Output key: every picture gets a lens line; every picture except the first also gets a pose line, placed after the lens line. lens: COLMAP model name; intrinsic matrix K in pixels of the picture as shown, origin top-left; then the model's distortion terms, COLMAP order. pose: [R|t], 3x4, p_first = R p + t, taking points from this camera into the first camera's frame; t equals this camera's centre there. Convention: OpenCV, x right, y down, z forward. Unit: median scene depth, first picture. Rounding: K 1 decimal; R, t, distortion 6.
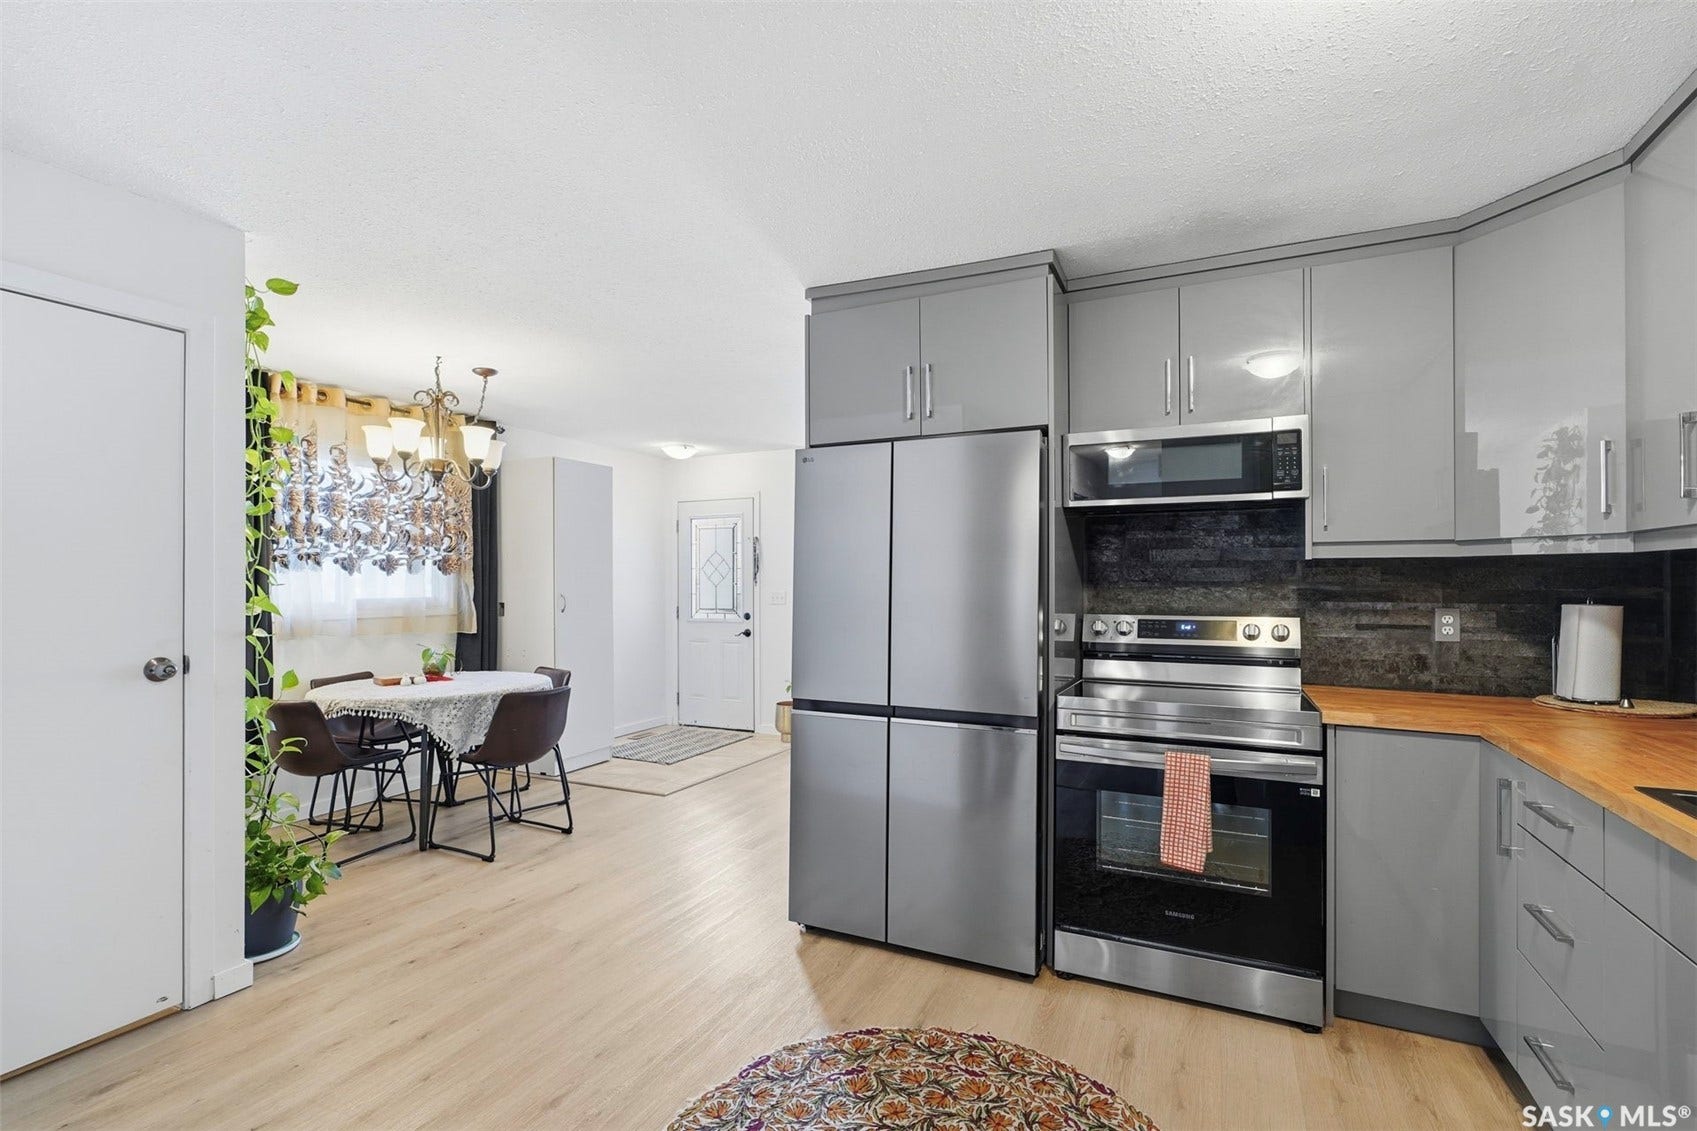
lens RADIAL K [[768.3, 0, 842.0], [0, 768.3, 576.1], [0, 0, 1]] dist [-0.000880, 0.000604]
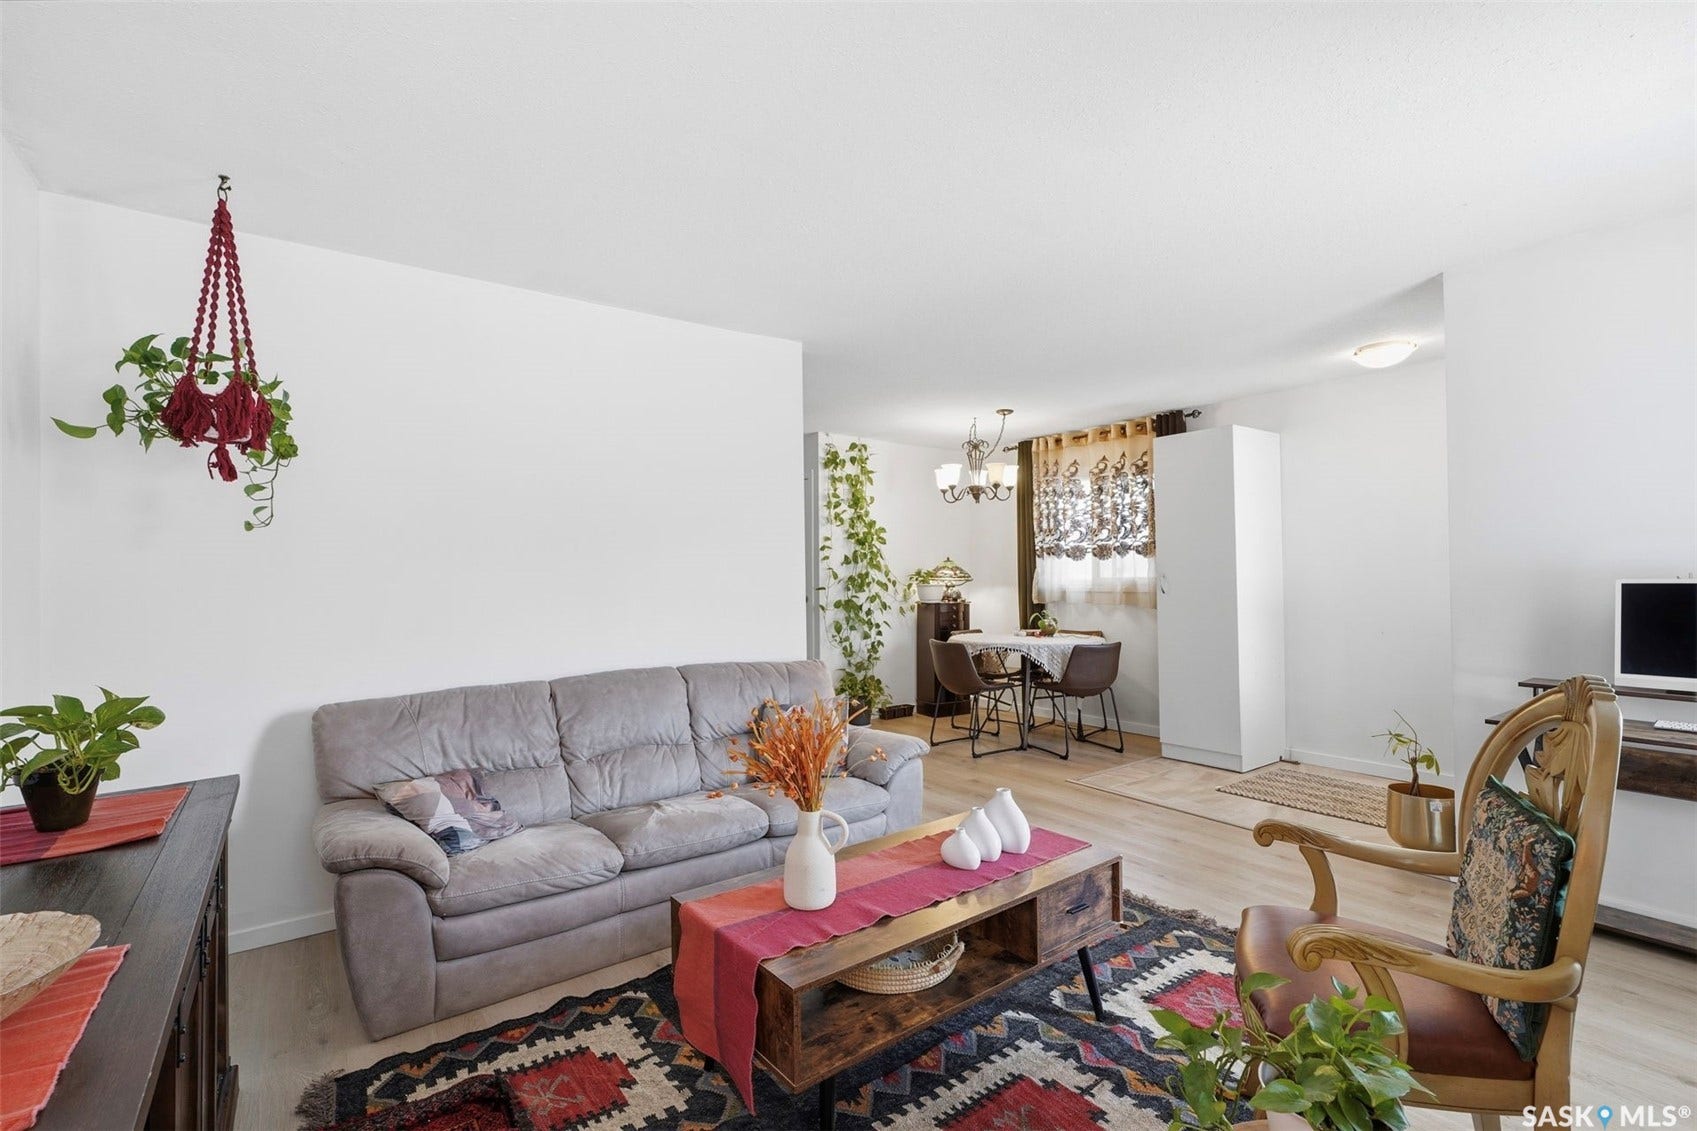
lens RADIAL K [[768.3, 0, 842.0], [0, 768.3, 576.1], [0, 0, 1]] dist [-0.000880, 0.000604]
pose [[-0.477169, 0.007863, -0.878776, 0.926560], [0.019876, 0.999801, -0.001847, 0.026719], [0.878587, -0.018348, -0.477230, 1.452340]]
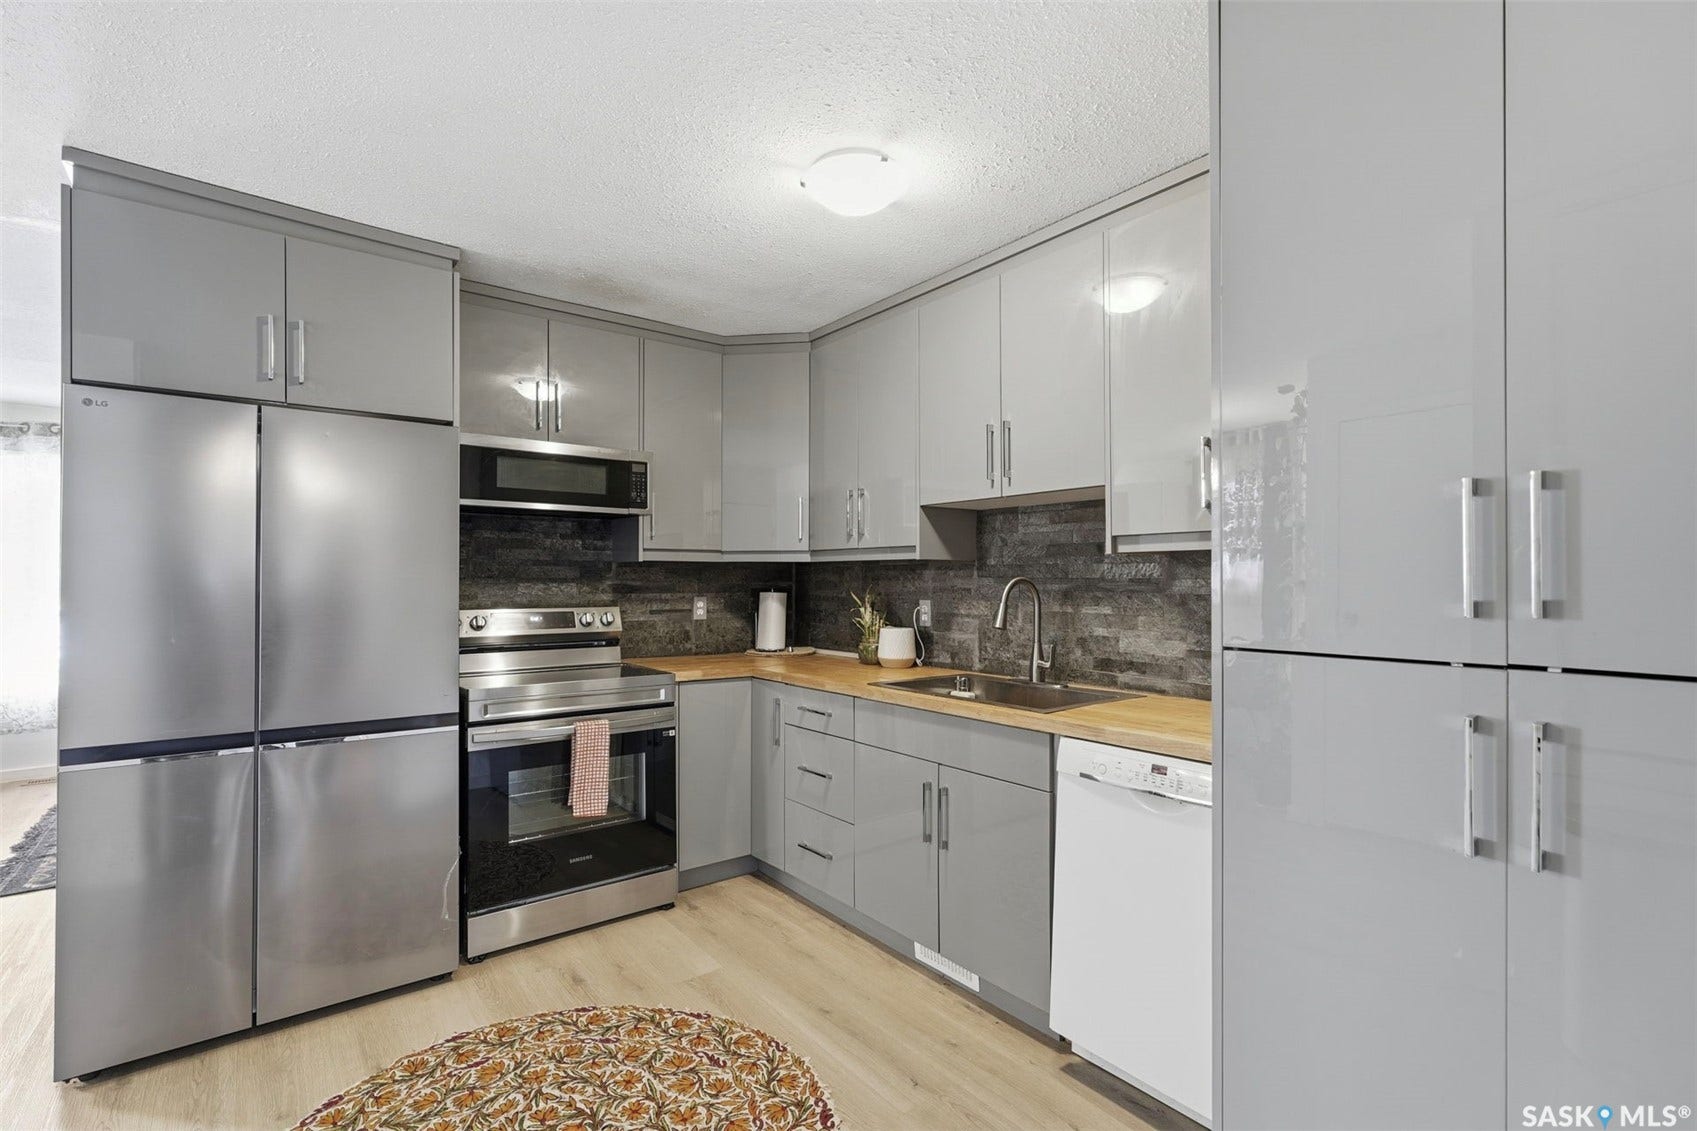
lens RADIAL K [[785.9, 0, 854.5], [0, 785.9, 576.1], [0, 0, 1]] dist [0.001902, 0.001569]
pose [[0.442119, 0.003522, 0.896950, -0.273742], [-0.006582, 0.999978, -0.000683, 0.001099], [-0.896932, -0.005602, 0.442132, 0.050255]]
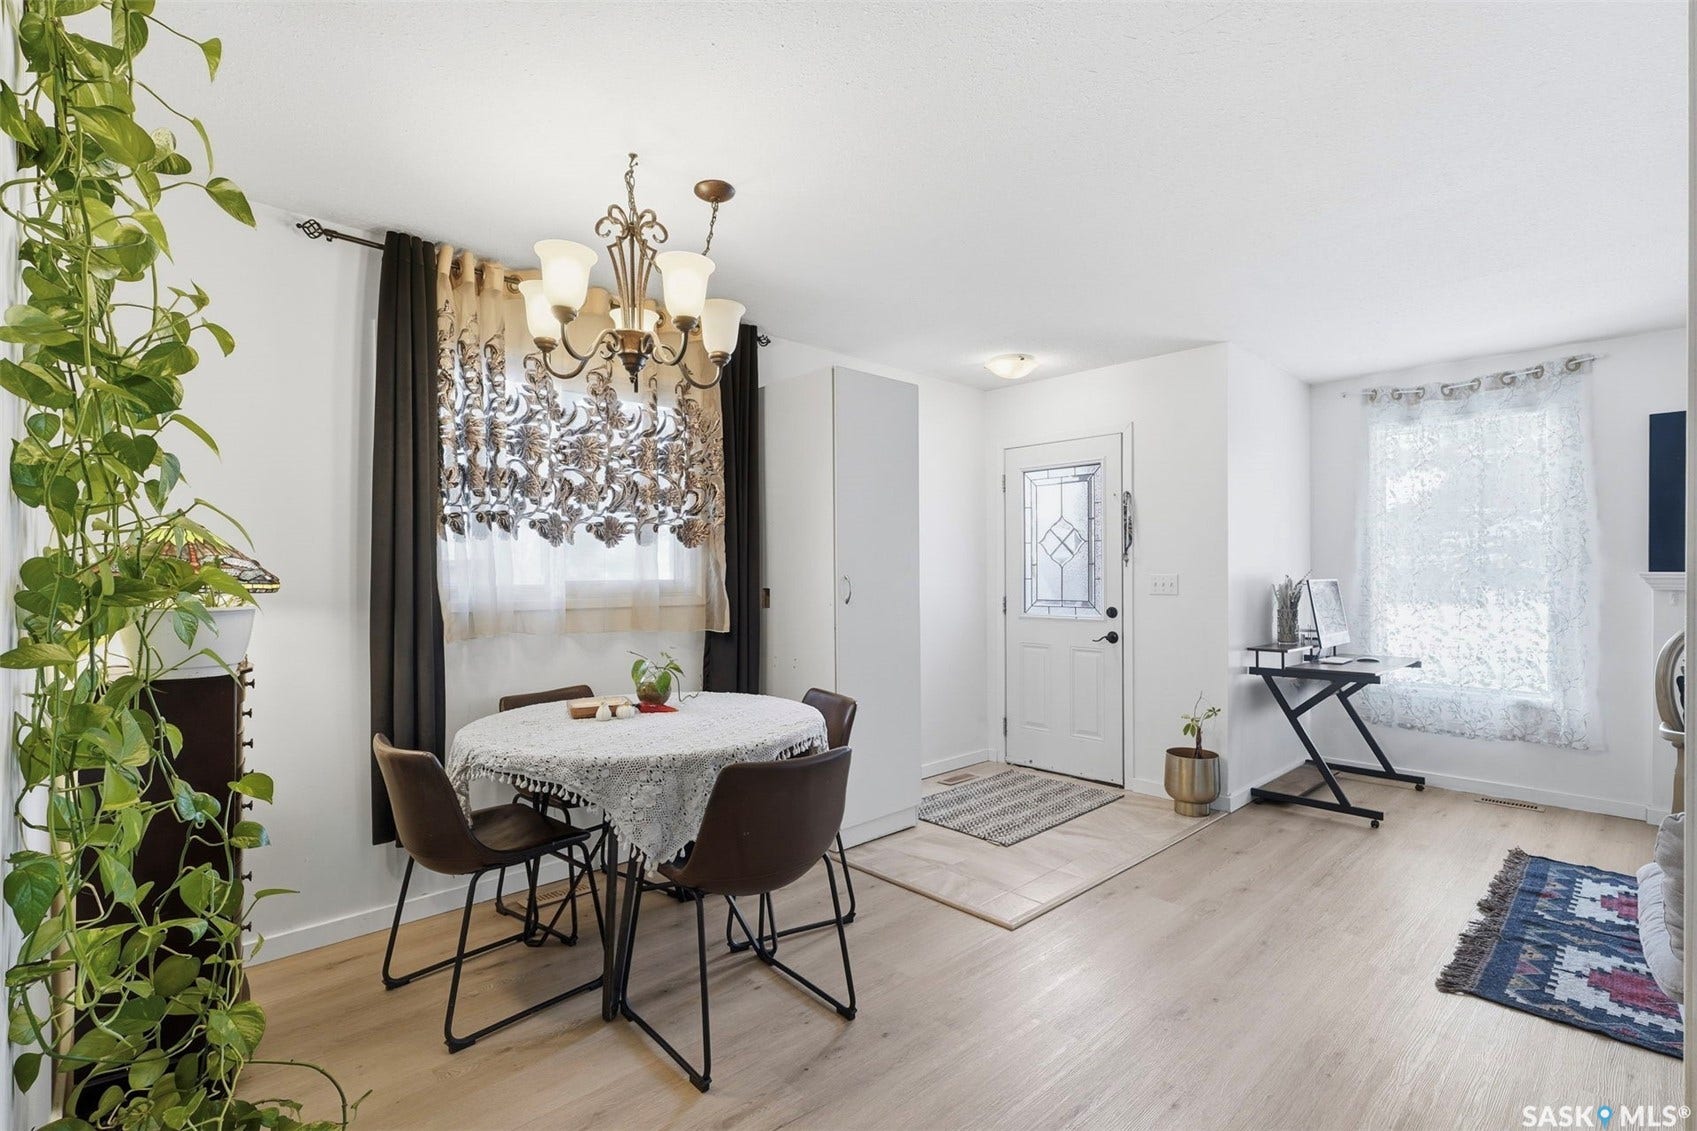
lens RADIAL K [[772.9, 0, 874.5], [0, 772.9, 572.8], [0, 0, 1]] dist [-0.001707, -0.000026]
pose [[0.944720, 0.001050, -0.327878, -0.165889], [0.001822, 0.999963, 0.008452, 0.020388], [0.327874, -0.008582, 0.944682, 0.508604]]
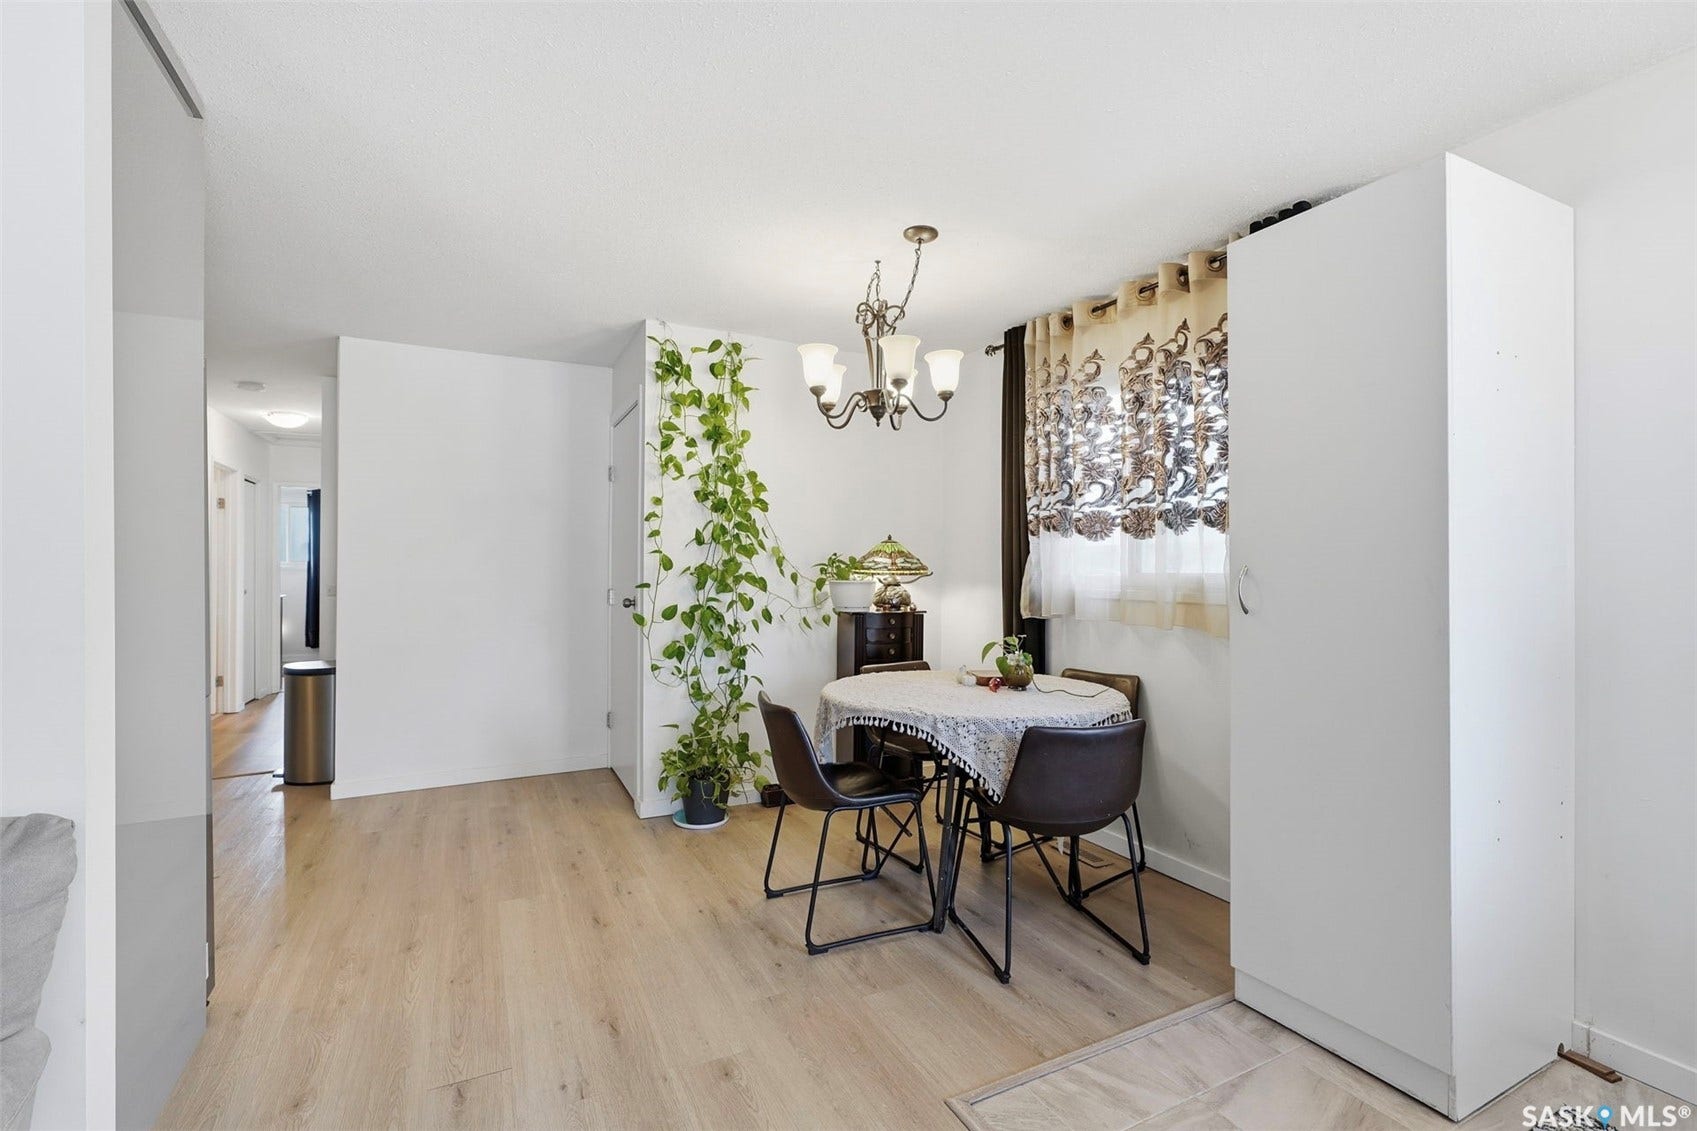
lens RADIAL K [[768.3, 0, 842.0], [0, 768.3, 576.1], [0, 0, 1]] dist [-0.000880, 0.000604]
pose [[-0.607929, 0.010685, -0.793919, 0.111490], [0.007133, 0.999943, 0.007996, 0.031932], [0.793959, -0.000802, -0.607970, 1.411691]]
